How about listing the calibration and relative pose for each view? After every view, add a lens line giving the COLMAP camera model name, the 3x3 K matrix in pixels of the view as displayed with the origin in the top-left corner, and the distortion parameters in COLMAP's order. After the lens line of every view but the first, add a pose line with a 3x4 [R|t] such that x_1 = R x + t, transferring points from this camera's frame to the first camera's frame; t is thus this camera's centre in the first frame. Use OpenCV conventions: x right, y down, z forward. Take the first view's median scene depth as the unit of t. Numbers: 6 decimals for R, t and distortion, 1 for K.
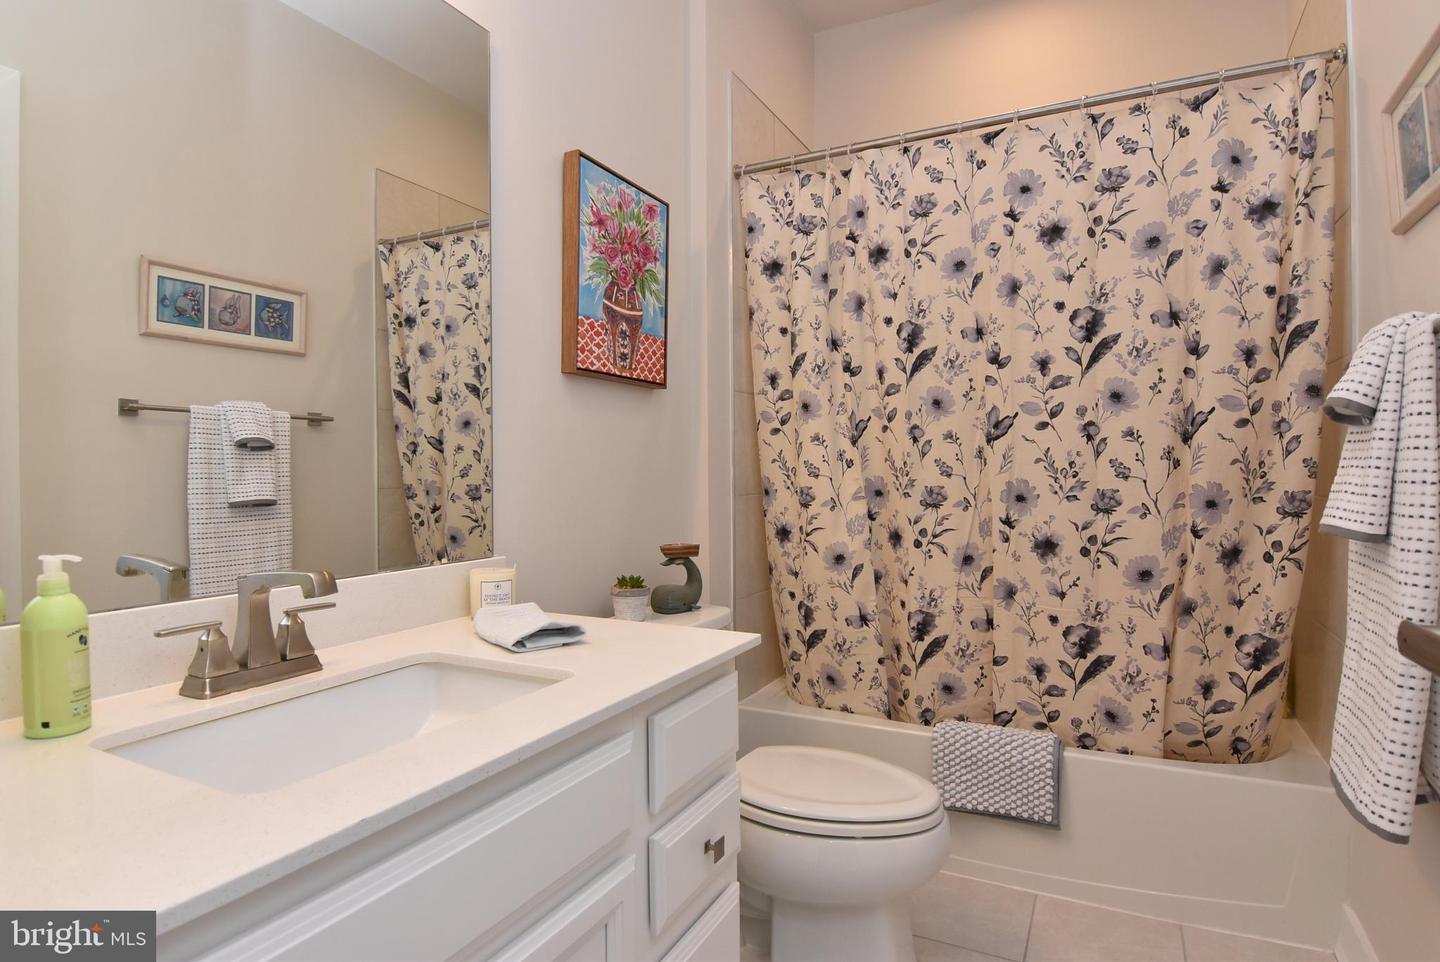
lens RADIAL K [[768.9, 0, 720.0], [0, 768.9, 481.0], [0, 0, 1]] dist [0.004416, -0.021687]
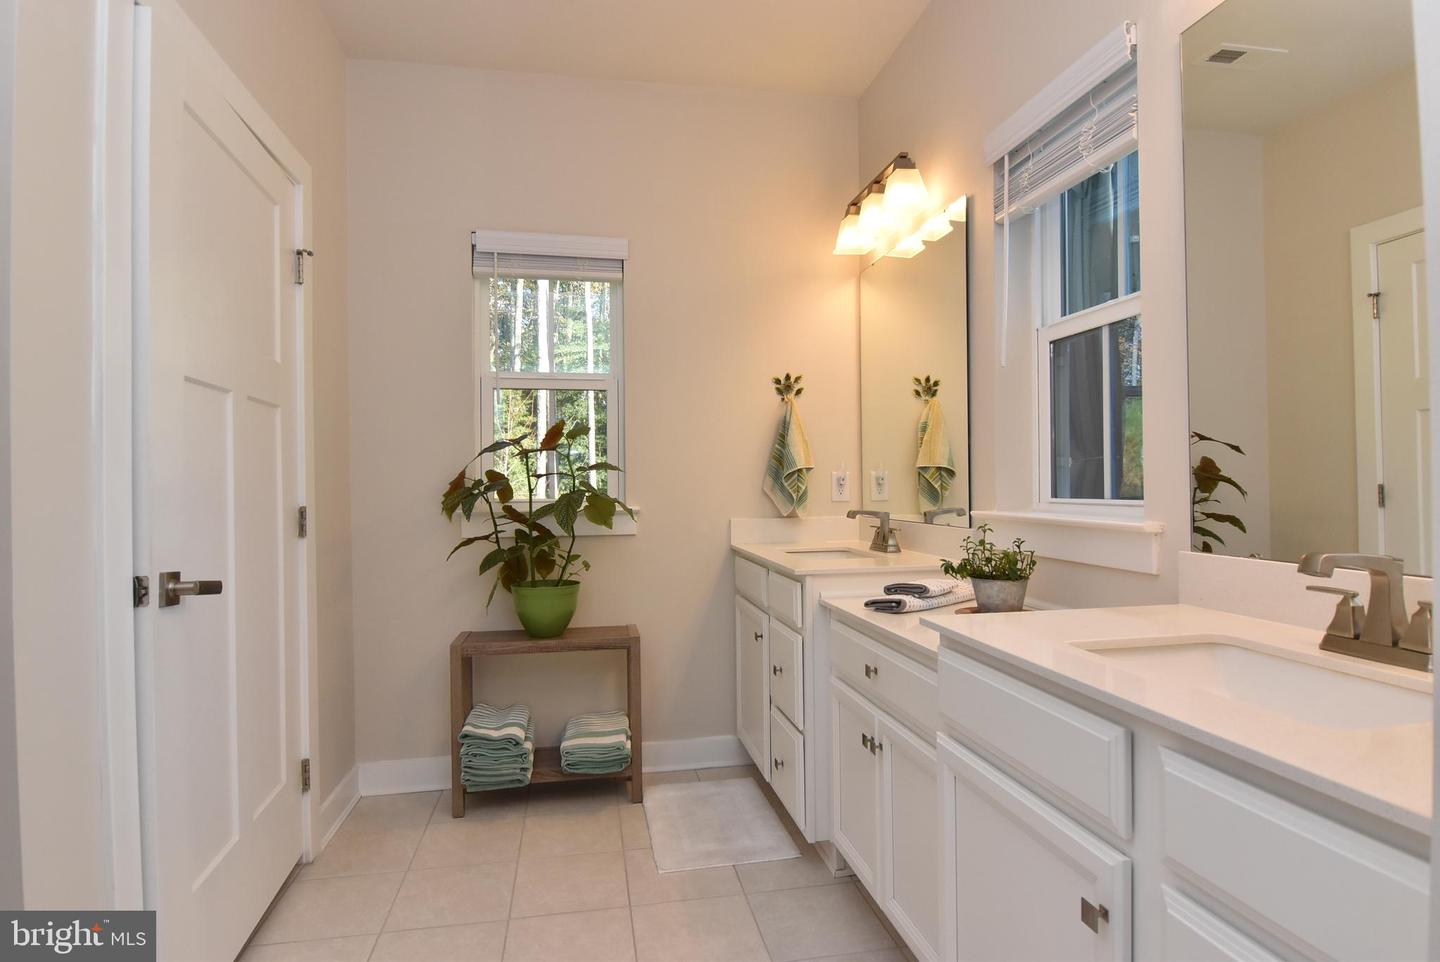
lens RADIAL K [[768.9, 0, 720.0], [0, 768.9, 481.0], [0, 0, 1]] dist [0.004416, -0.021687]
pose [[-0.785026, 0.010548, -0.619373, 0.829418], [0.013640, 0.999907, -0.000259, 0.002855], [0.619312, -0.008651, -0.785097, 1.360540]]
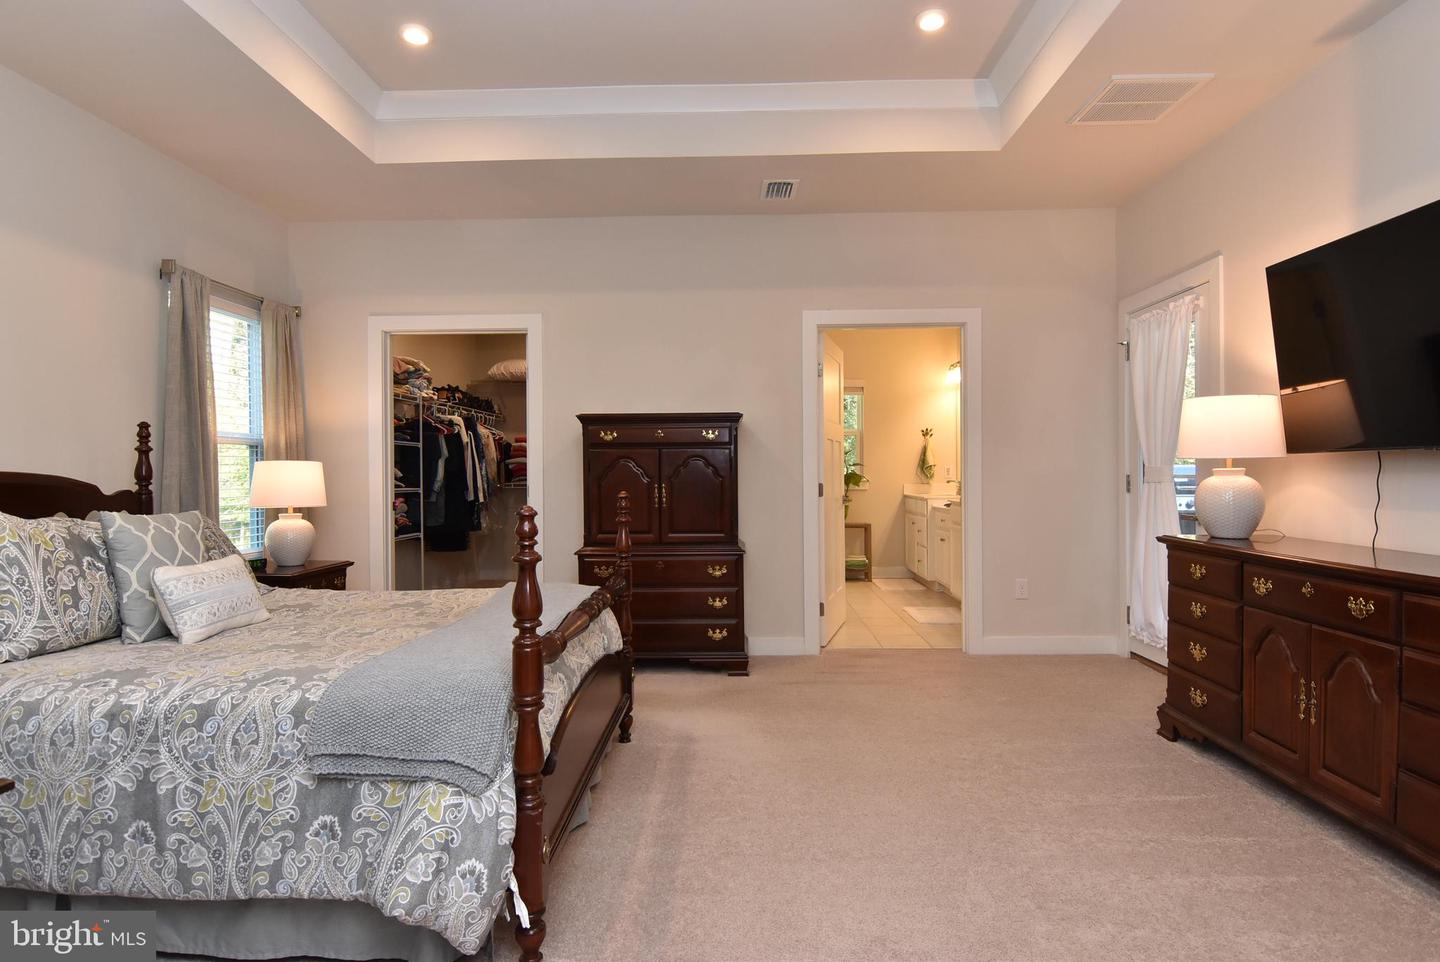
lens RADIAL K [[768.9, 0, 720.0], [0, 768.9, 481.0], [0, 0, 1]] dist [0.004416, -0.021687]
pose [[-0.900091, 0.015015, -0.435442, 2.510787], [0.011023, 0.999871, 0.011693, 0.003991], [0.435562, 0.005725, -0.900141, 3.409072]]
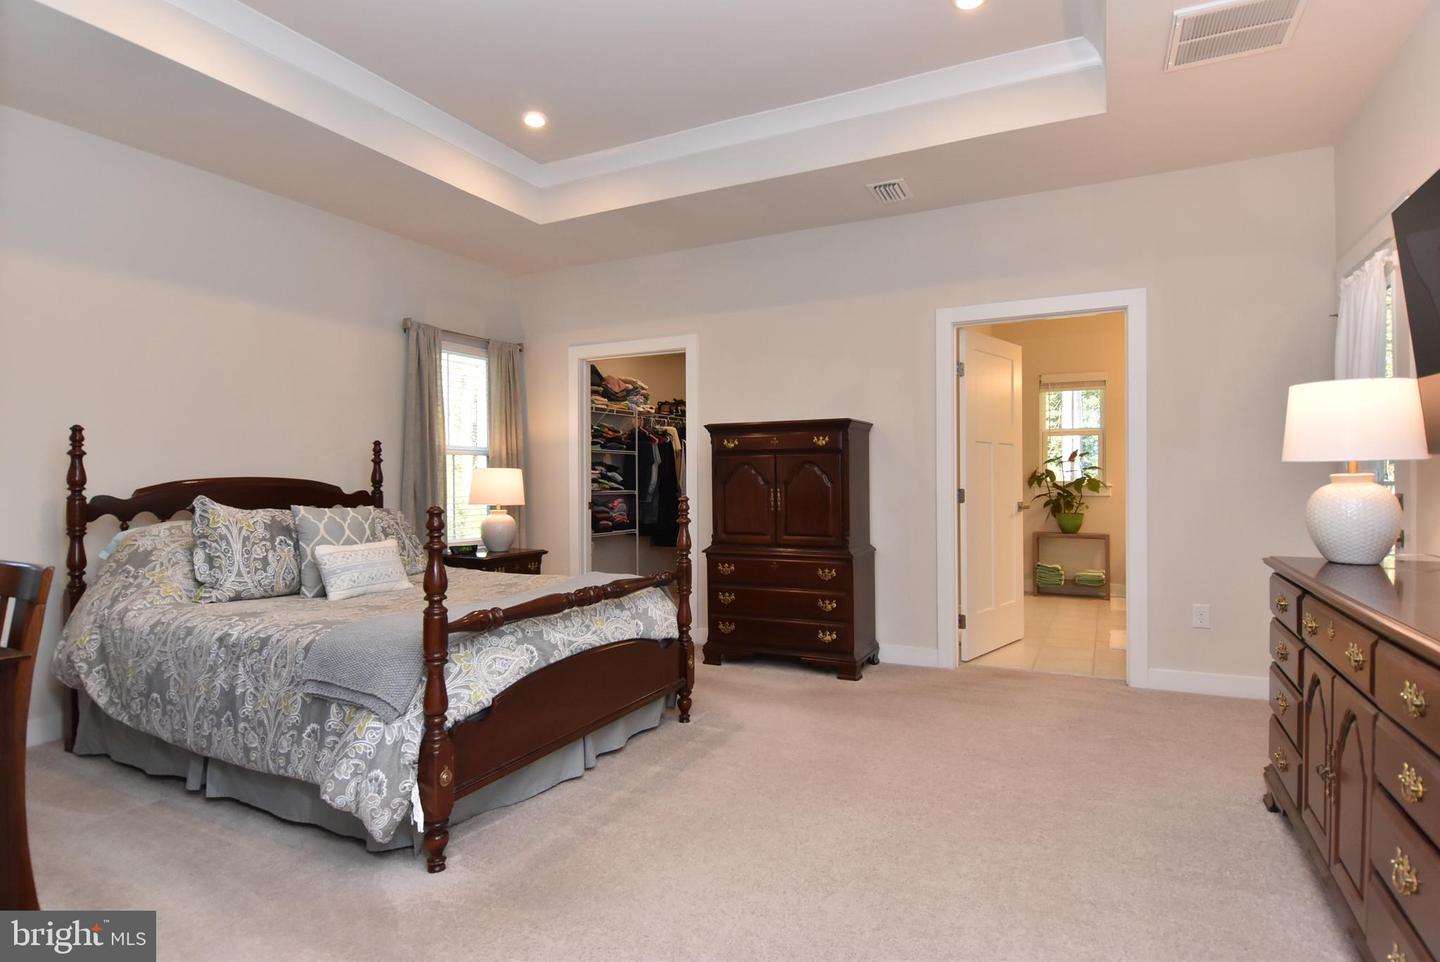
lens RADIAL K [[768.9, 0, 720.0], [0, 768.9, 481.0], [0, 0, 1]] dist [0.004416, -0.021687]
pose [[-0.999895, 0.010666, -0.009767, 1.892469], [0.010636, 0.999939, 0.003060, 0.004910], [0.009799, 0.002956, -0.999948, 3.666126]]
